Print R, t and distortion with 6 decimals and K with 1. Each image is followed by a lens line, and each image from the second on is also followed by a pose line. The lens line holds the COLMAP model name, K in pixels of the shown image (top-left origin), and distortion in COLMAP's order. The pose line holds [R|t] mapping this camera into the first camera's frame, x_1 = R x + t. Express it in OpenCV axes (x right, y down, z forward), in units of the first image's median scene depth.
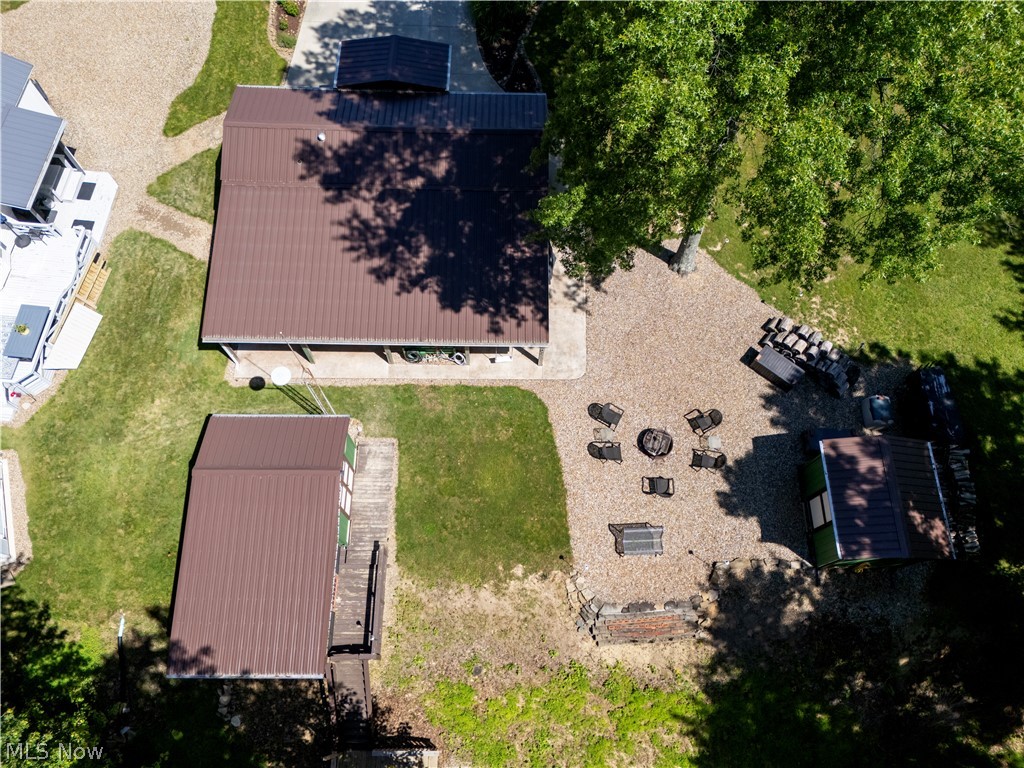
lens RADIAL K [[766.6, 0, 512.0], [0, 766.6, 384.0], [0, 0, 1]] dist [0.064135, -0.000252]
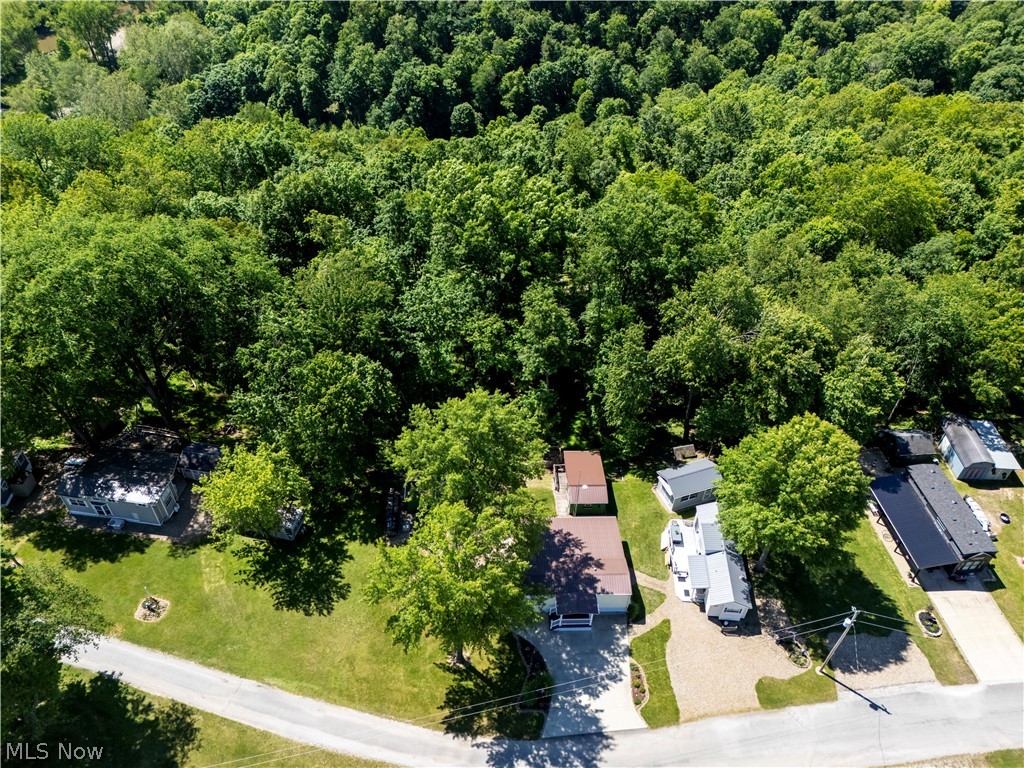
lens RADIAL K [[766.6, 0, 512.0], [0, 766.6, 384.0], [0, 0, 1]] dist [0.064135, -0.000252]
pose [[-0.997568, -0.007706, -0.069279, 0.271305], [-0.062179, -0.350870, 0.934358, -2.721562], [-0.031508, 0.936393, 0.349537, -0.642801]]
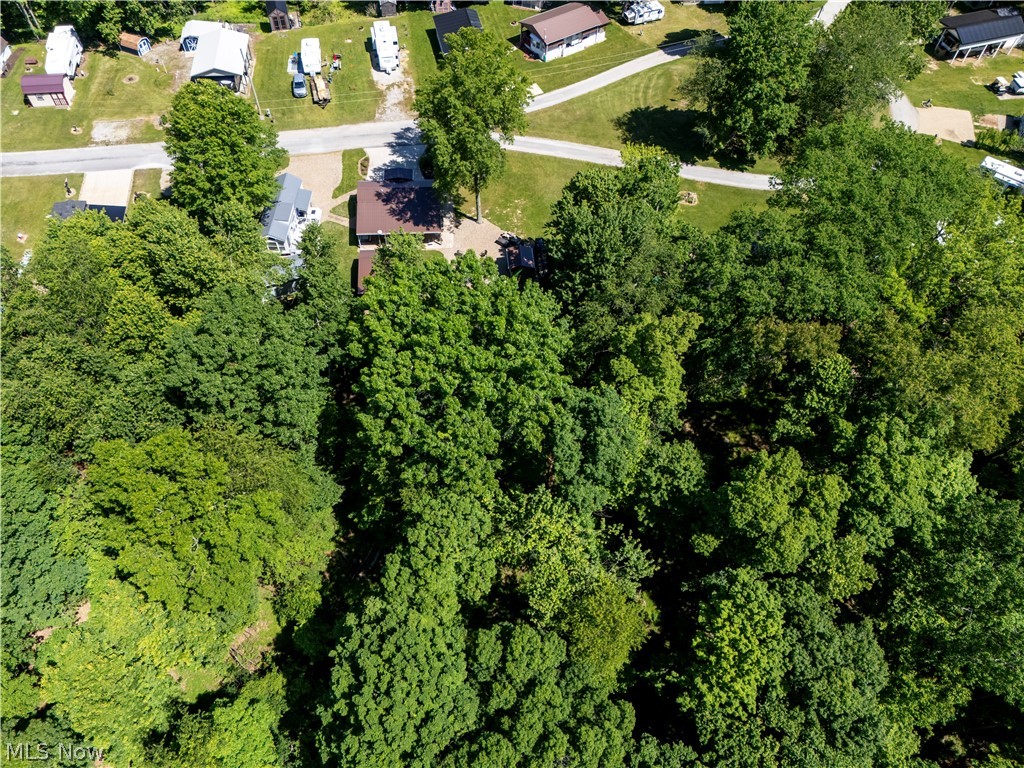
lens RADIAL K [[766.6, 0, 512.0], [0, 766.6, 384.0], [0, 0, 1]] dist [0.064135, -0.000252]
pose [[0.996102, -0.060365, 0.064312, 0.104036], [0.073114, 0.972934, -0.219213, 1.537975], [-0.049339, 0.223061, 0.973555, -2.617863]]
